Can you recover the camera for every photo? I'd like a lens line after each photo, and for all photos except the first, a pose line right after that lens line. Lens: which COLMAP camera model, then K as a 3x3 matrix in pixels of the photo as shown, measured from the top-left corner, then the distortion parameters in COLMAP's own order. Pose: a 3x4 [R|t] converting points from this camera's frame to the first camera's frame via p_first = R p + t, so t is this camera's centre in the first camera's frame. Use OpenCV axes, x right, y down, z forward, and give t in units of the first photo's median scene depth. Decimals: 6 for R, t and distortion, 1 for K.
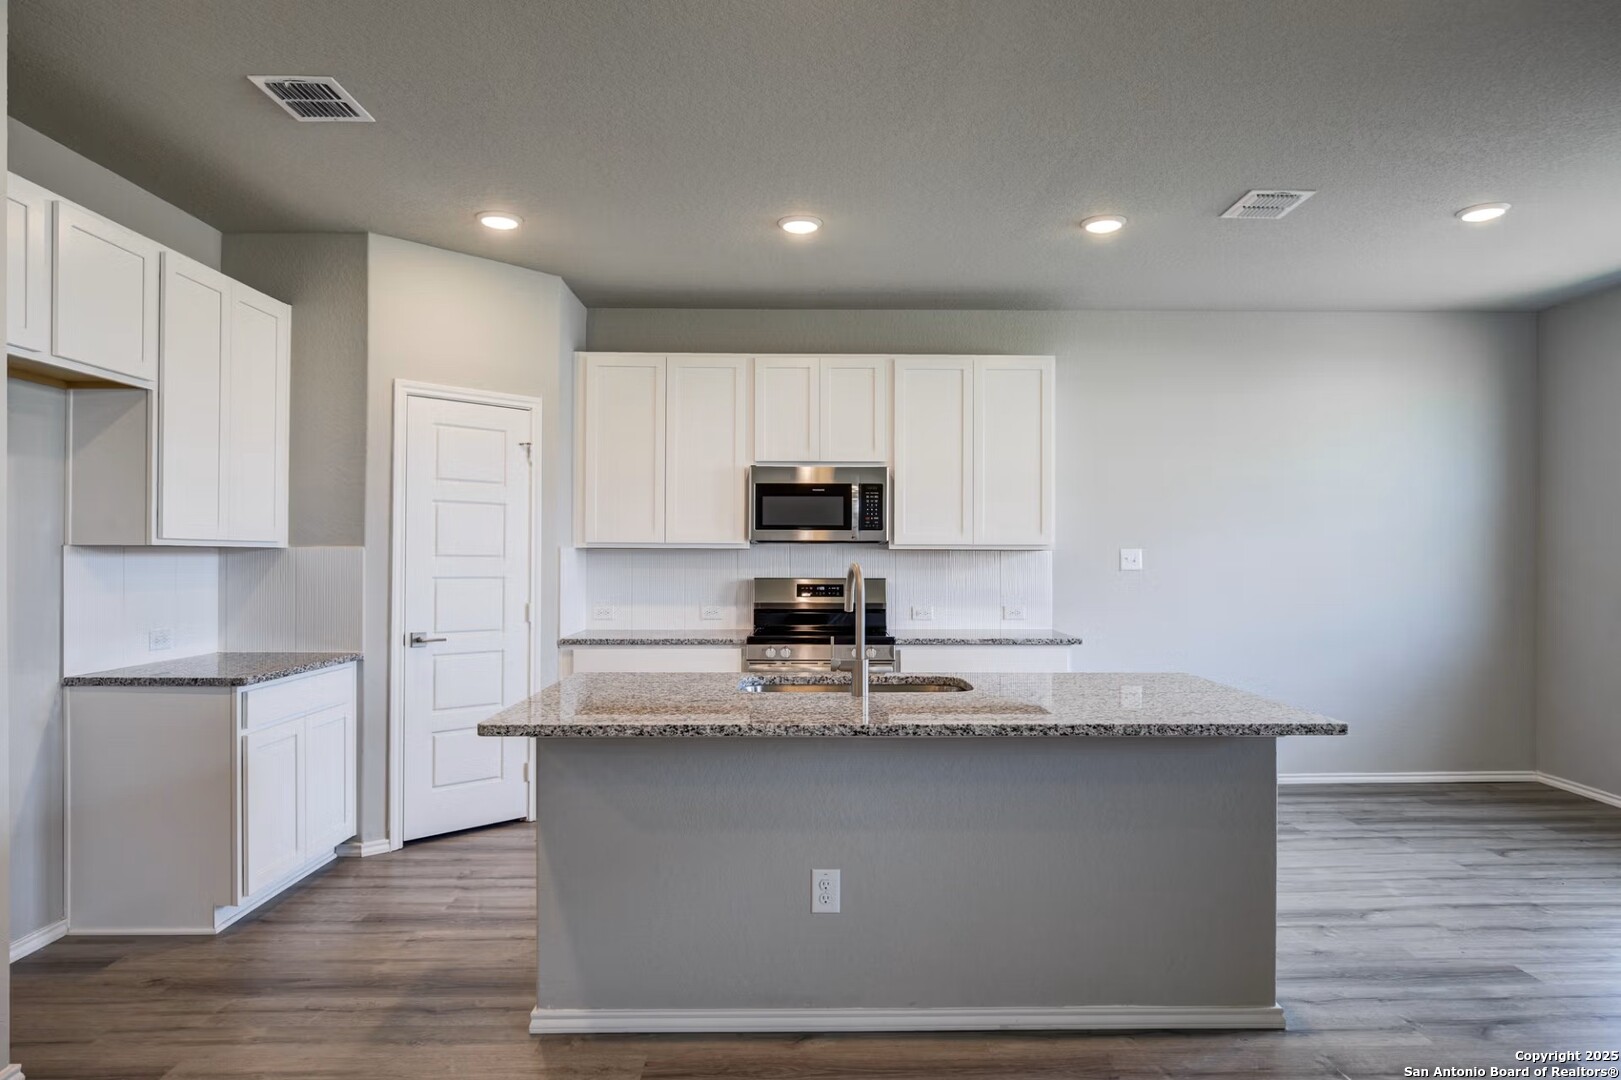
lens RADIAL K [[975.4, 0, 820.1], [0, 975.4, 552.1], [0, 0, 1]] dist [-0.014217, 0.010080]
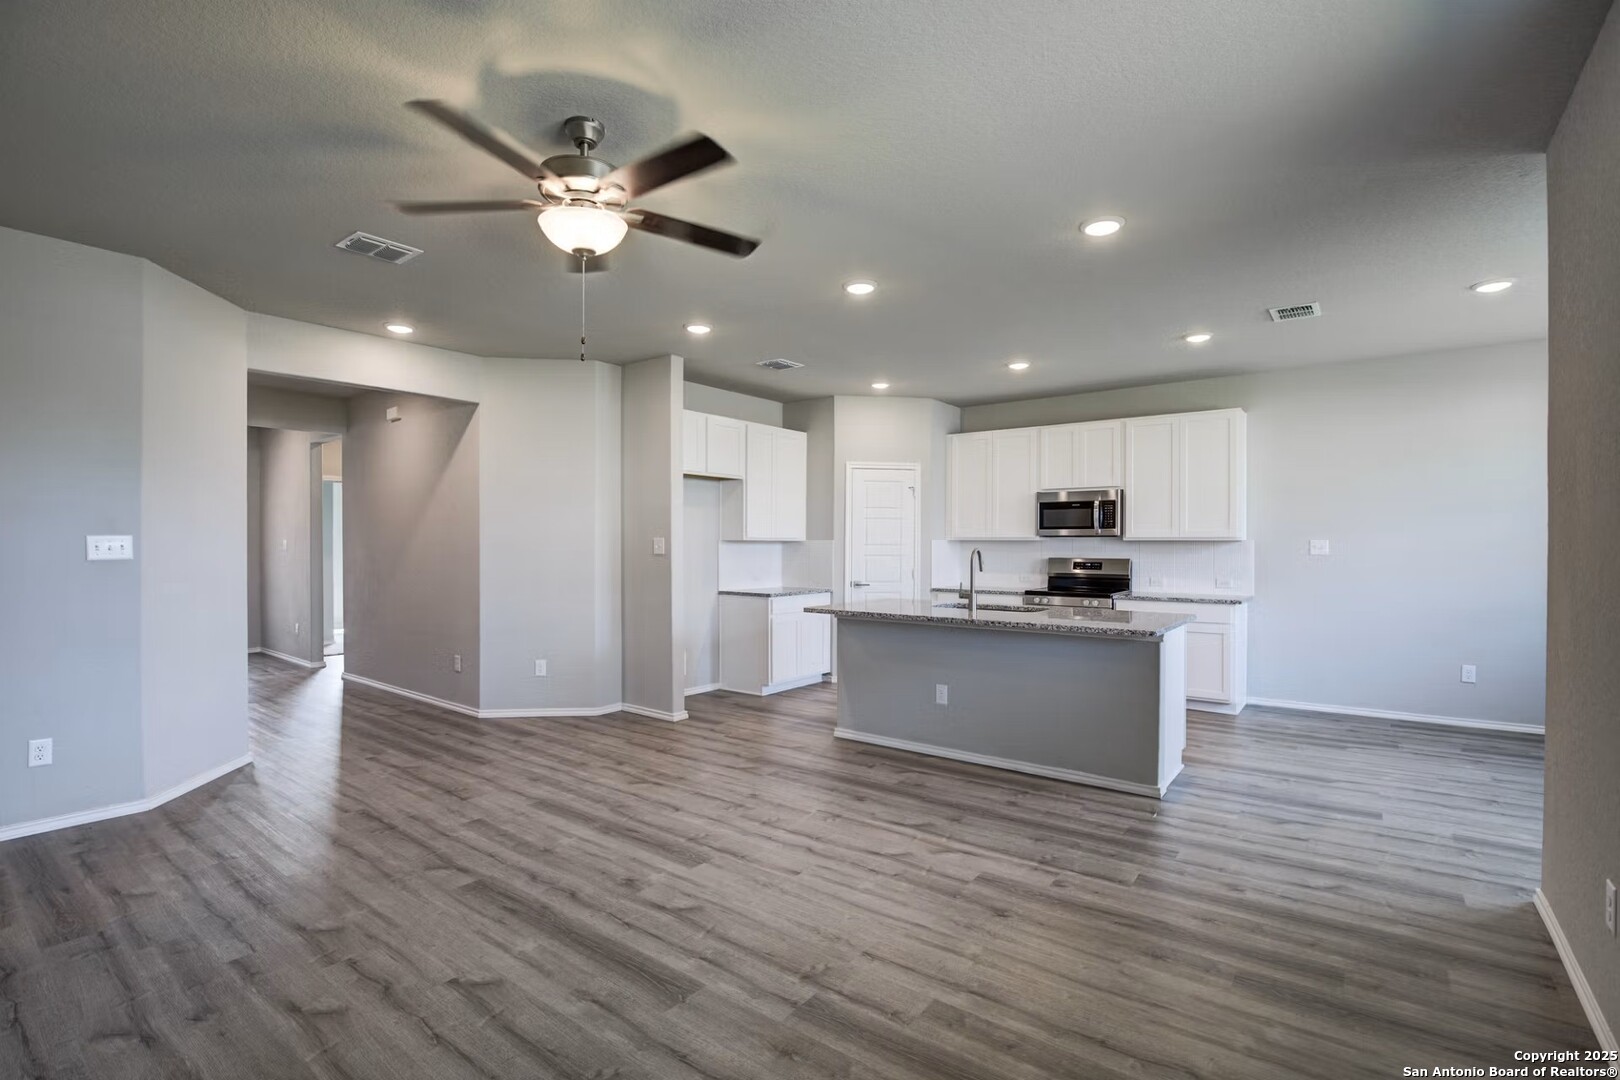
lens RADIAL K [[739.1, 0, 818.2], [0, 739.1, 546.0], [0, 0, 1]] dist [-0.037118, 0.006961]
pose [[0.785632, 0.000484, -0.618694, 0.673463], [0.002444, 0.999989, 0.003885, 0.000489], [0.618690, -0.004564, 0.785622, -0.406434]]
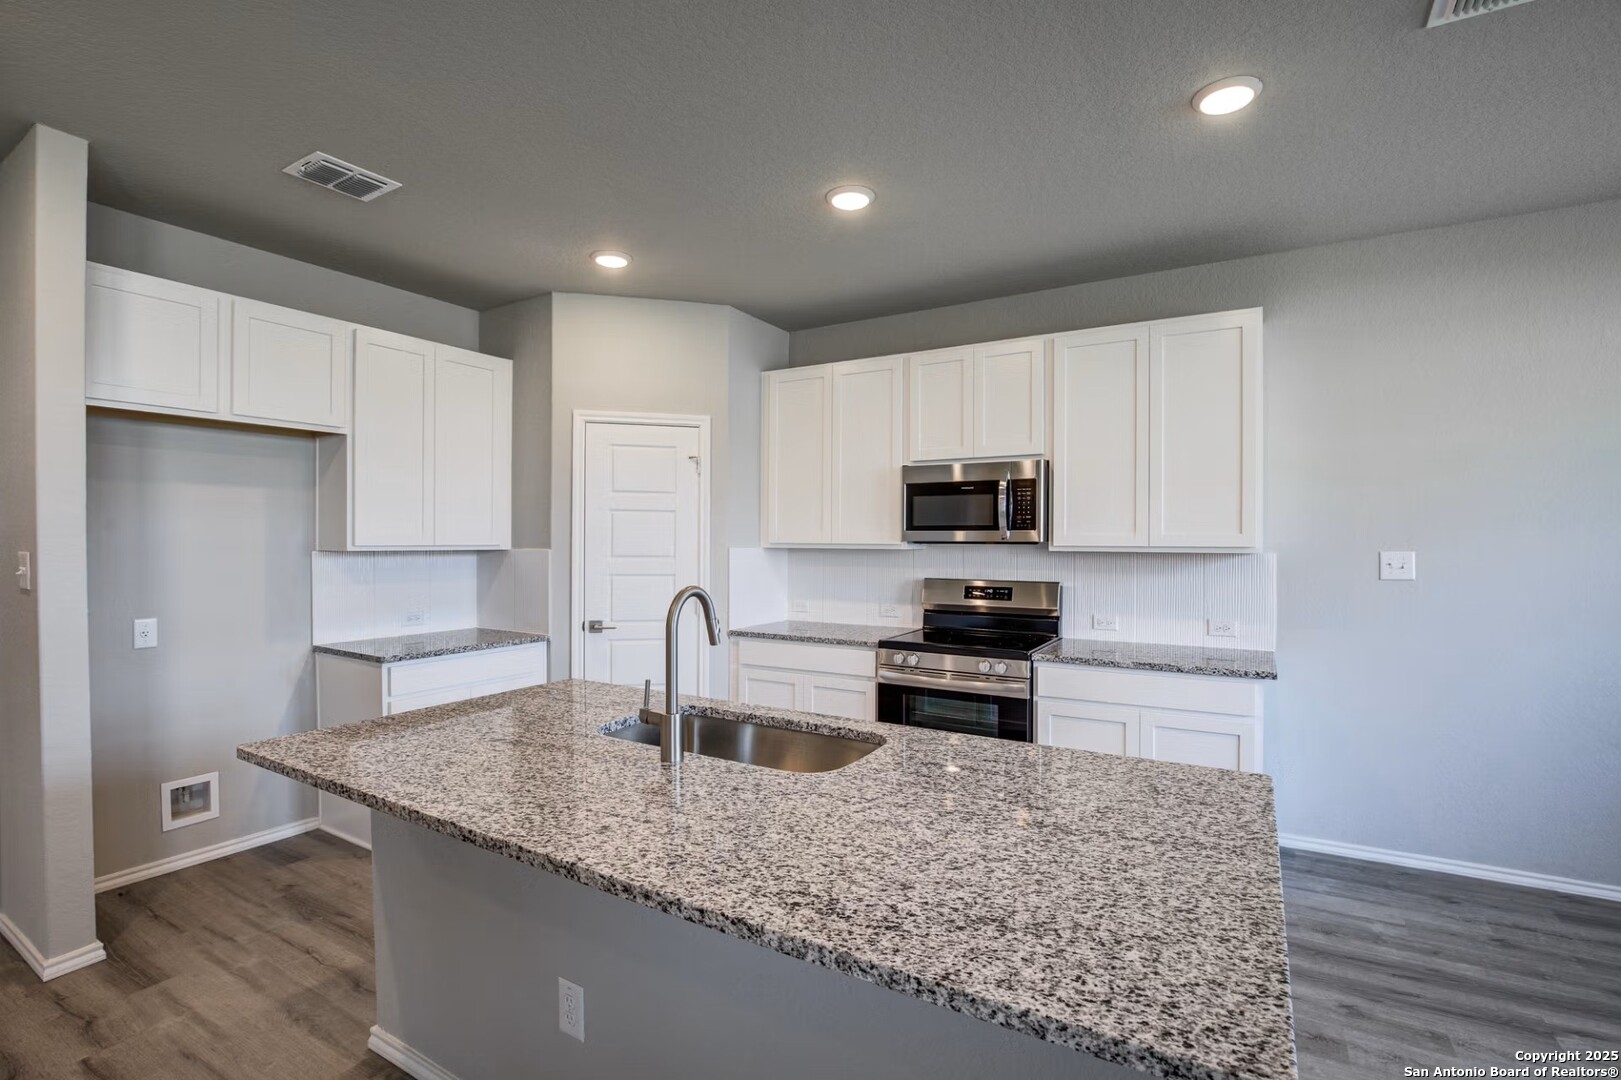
lens RADIAL K [[739.5, 0, 818.9], [0, 739.5, 546.3], [0, 0, 1]] dist [-0.037118, 0.006961]
pose [[0.852475, 0.004640, -0.522748, 0.389790], [0.001812, 0.999928, 0.011830, -0.025046], [0.522765, -0.011031, 0.852405, 0.495130]]
